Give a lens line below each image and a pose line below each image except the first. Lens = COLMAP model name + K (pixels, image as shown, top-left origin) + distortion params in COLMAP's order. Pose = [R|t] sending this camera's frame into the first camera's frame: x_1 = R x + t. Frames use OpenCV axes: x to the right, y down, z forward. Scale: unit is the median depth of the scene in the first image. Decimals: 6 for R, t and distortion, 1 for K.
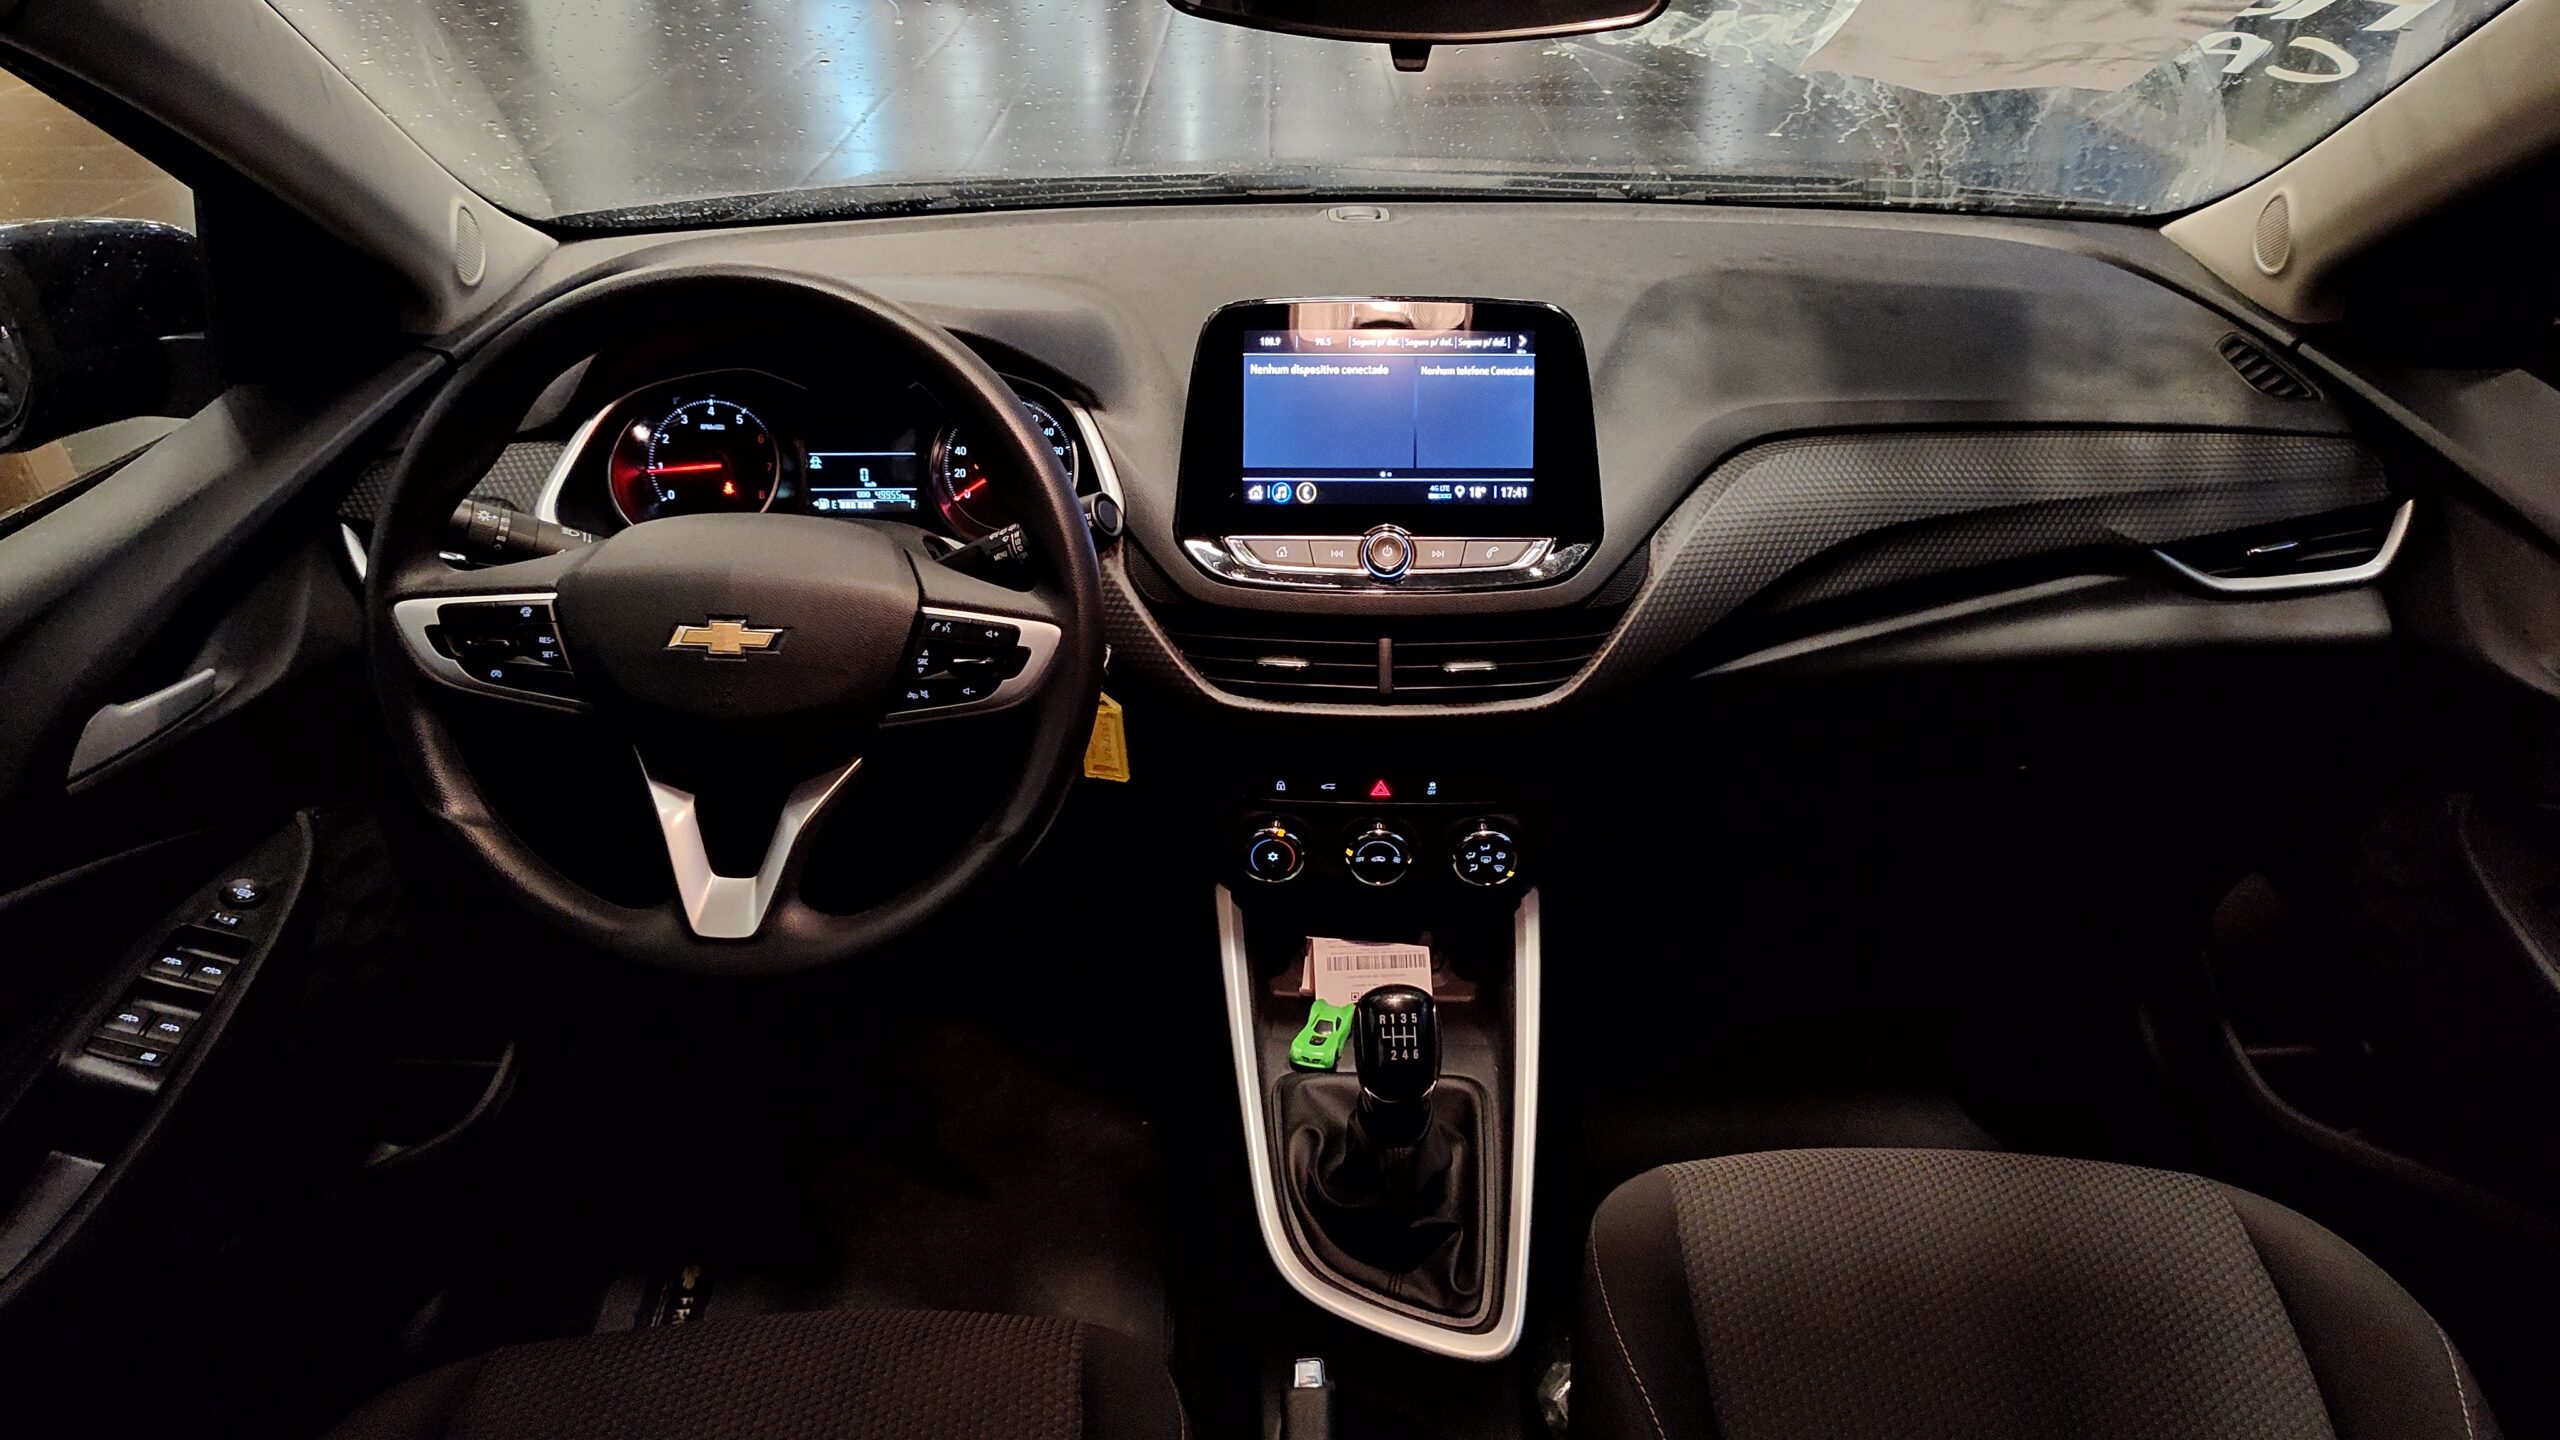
lens RADIAL K [[1683.8, 0, 1280.0], [0, 1683.8, 720.0], [0, 0, 1]] dist [-0.043477, -0.000216]
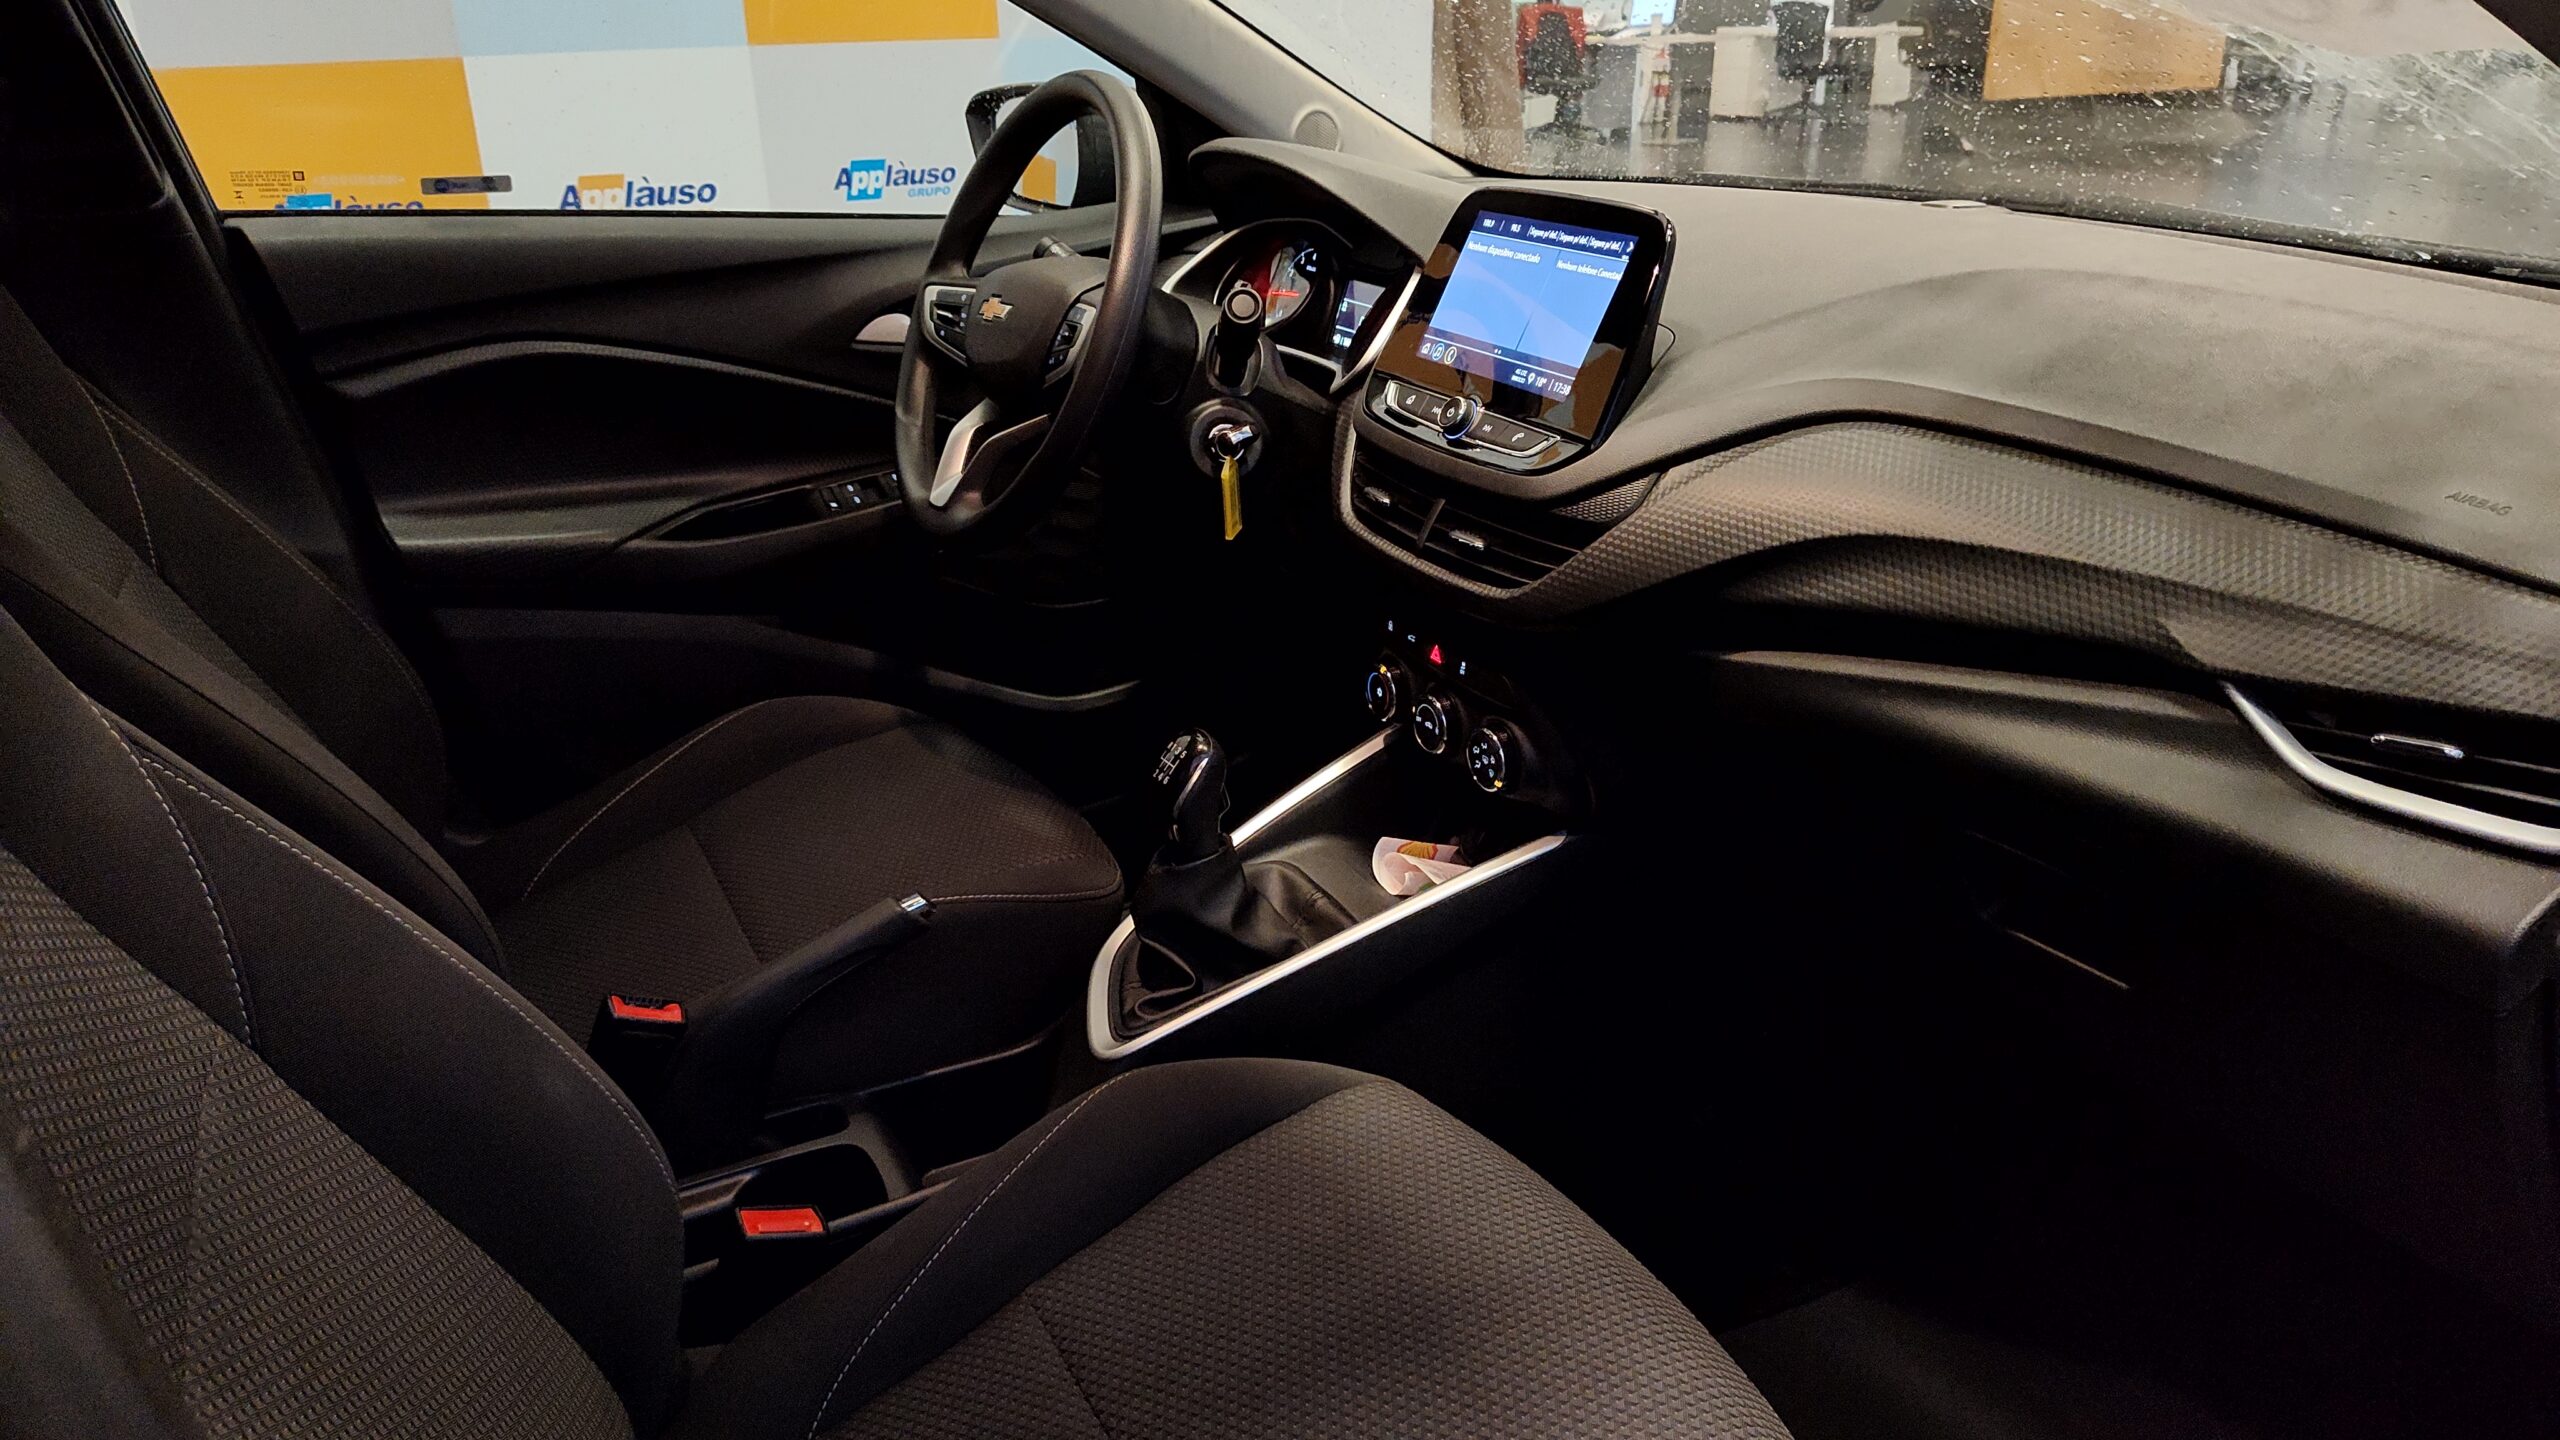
lens RADIAL K [[1748.8, 0, 1280.0], [0, 1748.8, 720.0], [0, 0, 1]] dist [0.001005, 0.000026]
pose [[0.482625, 0.335641, -0.808961, 0.967962], [-0.438022, 0.892342, 0.108913, 0.001049], [0.758426, 0.301779, 0.577685, 0.330084]]
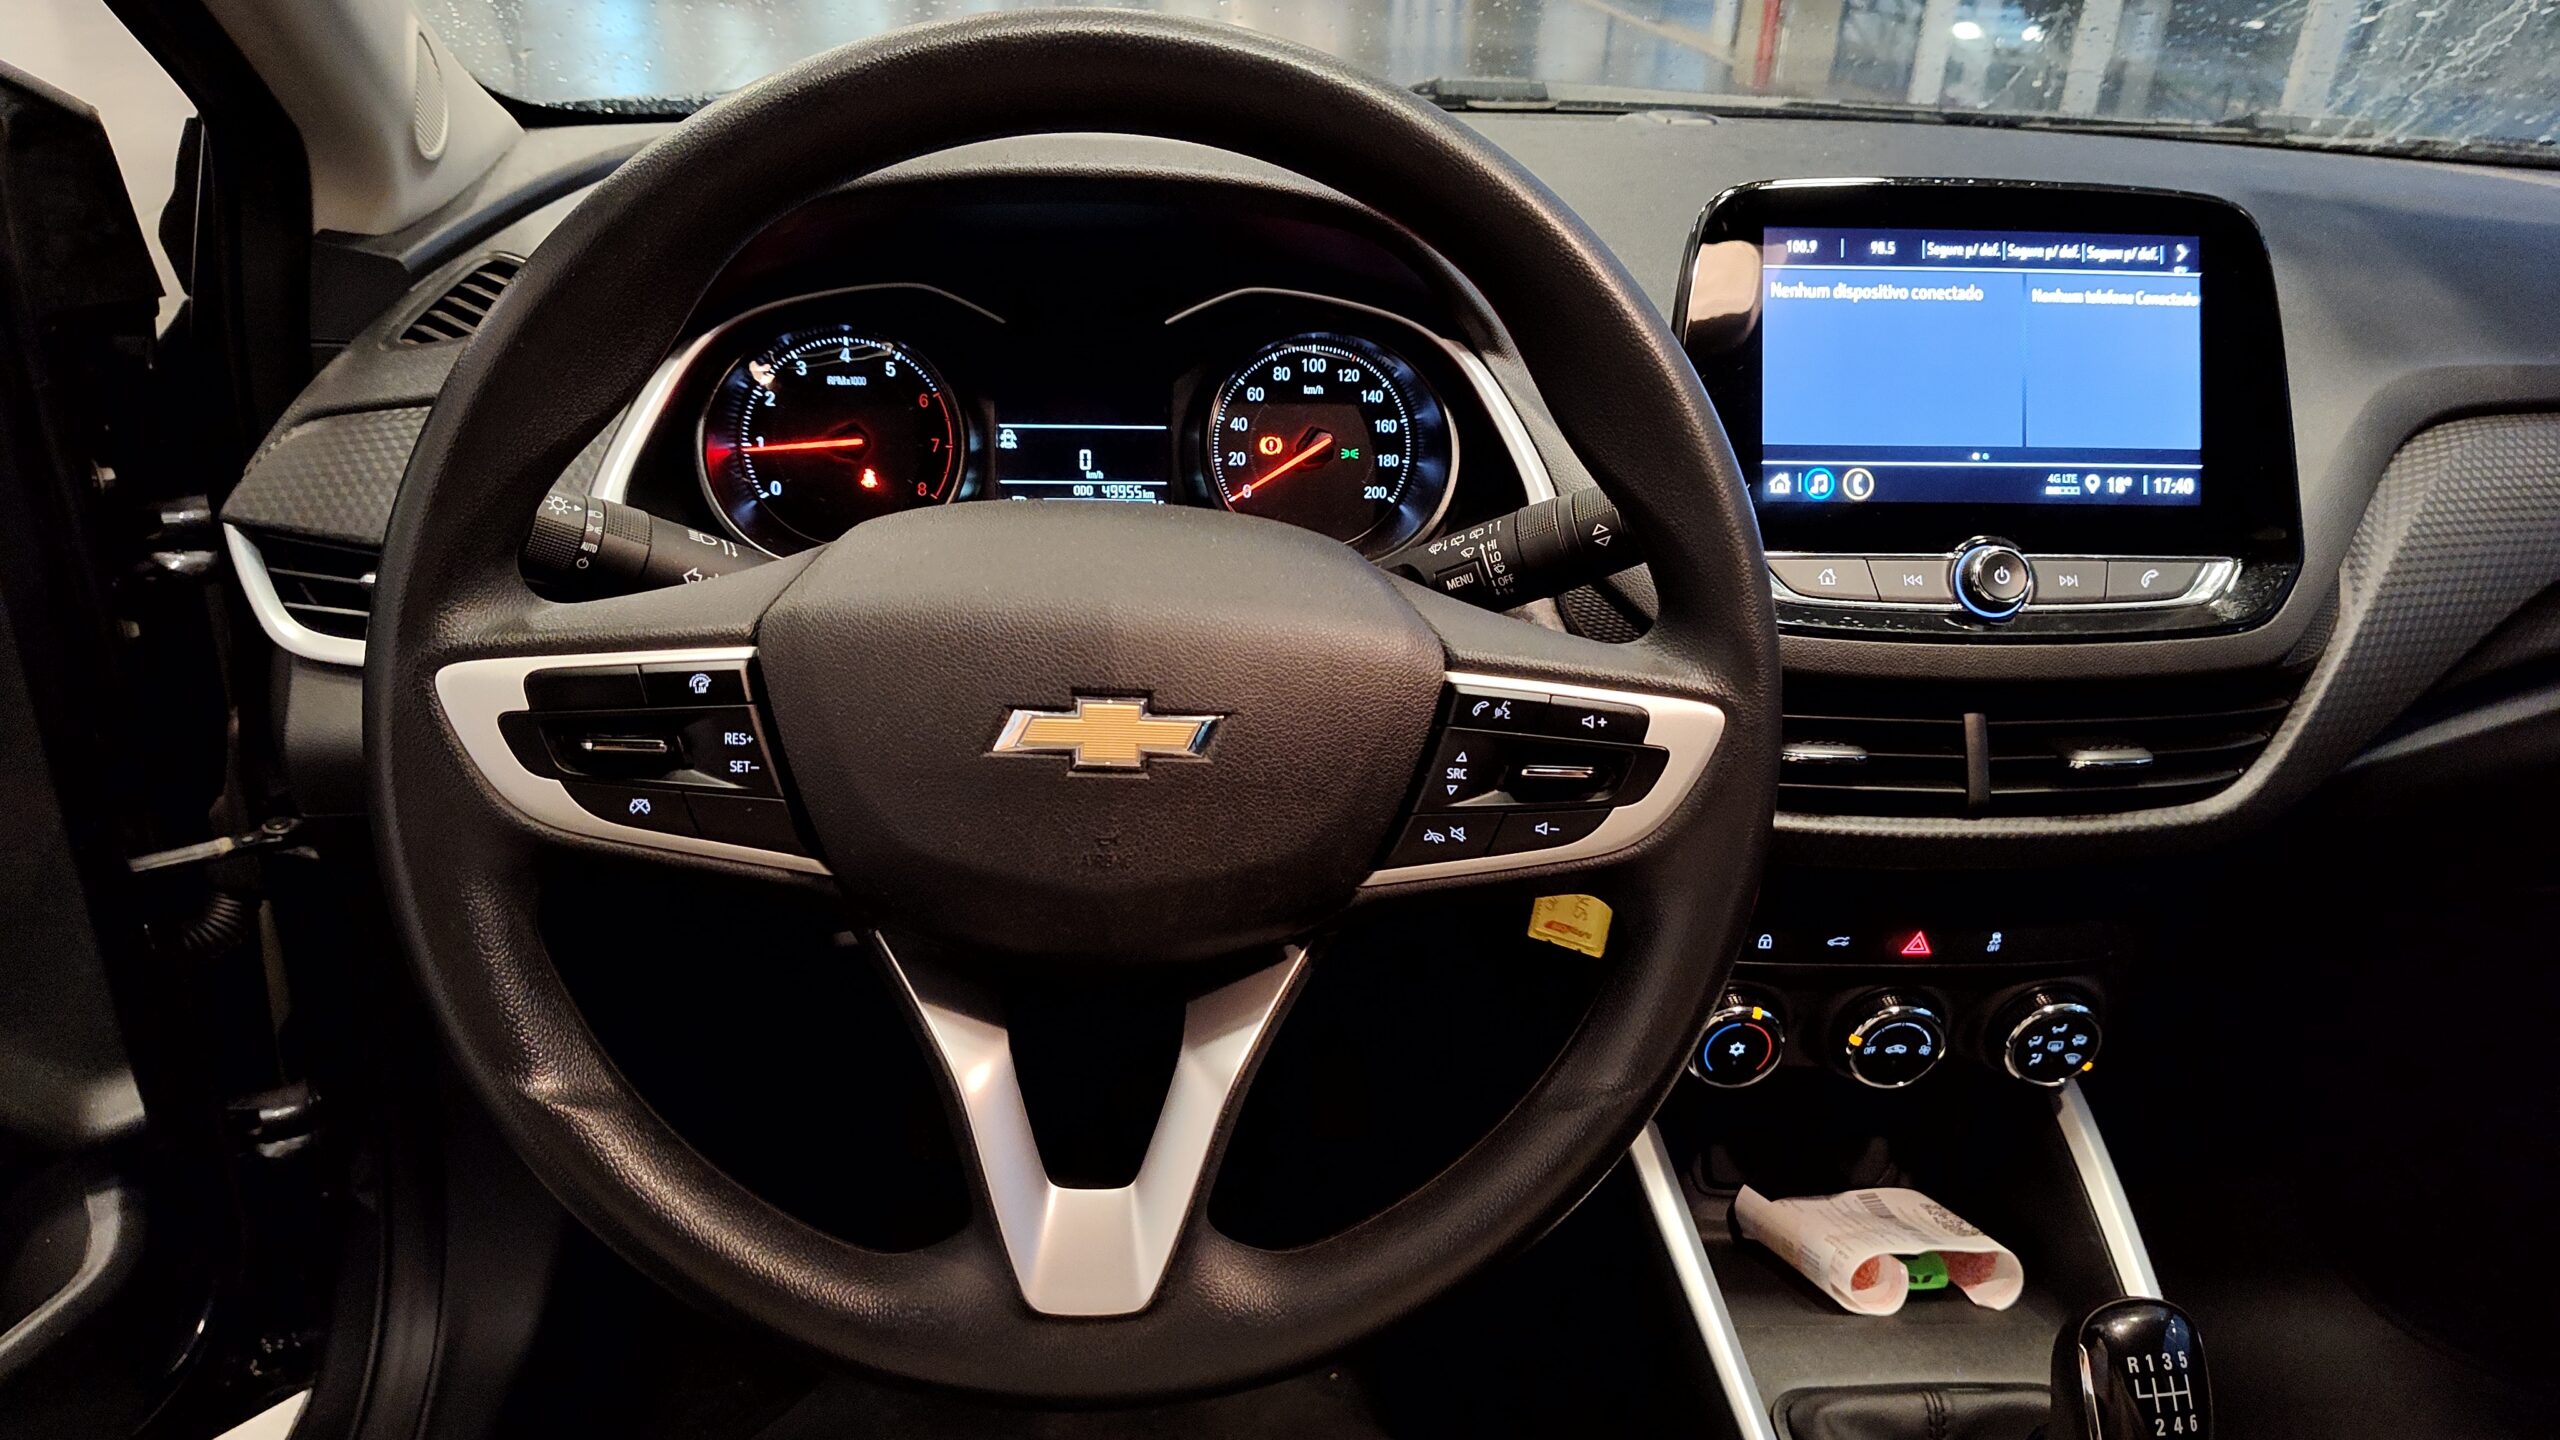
lens RADIAL K [[1787.5, 0, 1277.7], [0, 1787.5, 682.1], [0, 0, 1]] dist [0.002344, -0.054237]
pose [[0.995965, -0.004991, 0.089599, -0.263525], [0.009500, 0.998706, -0.049961, -0.029583], [-0.089234, 0.050610, 0.994724, 0.356086]]
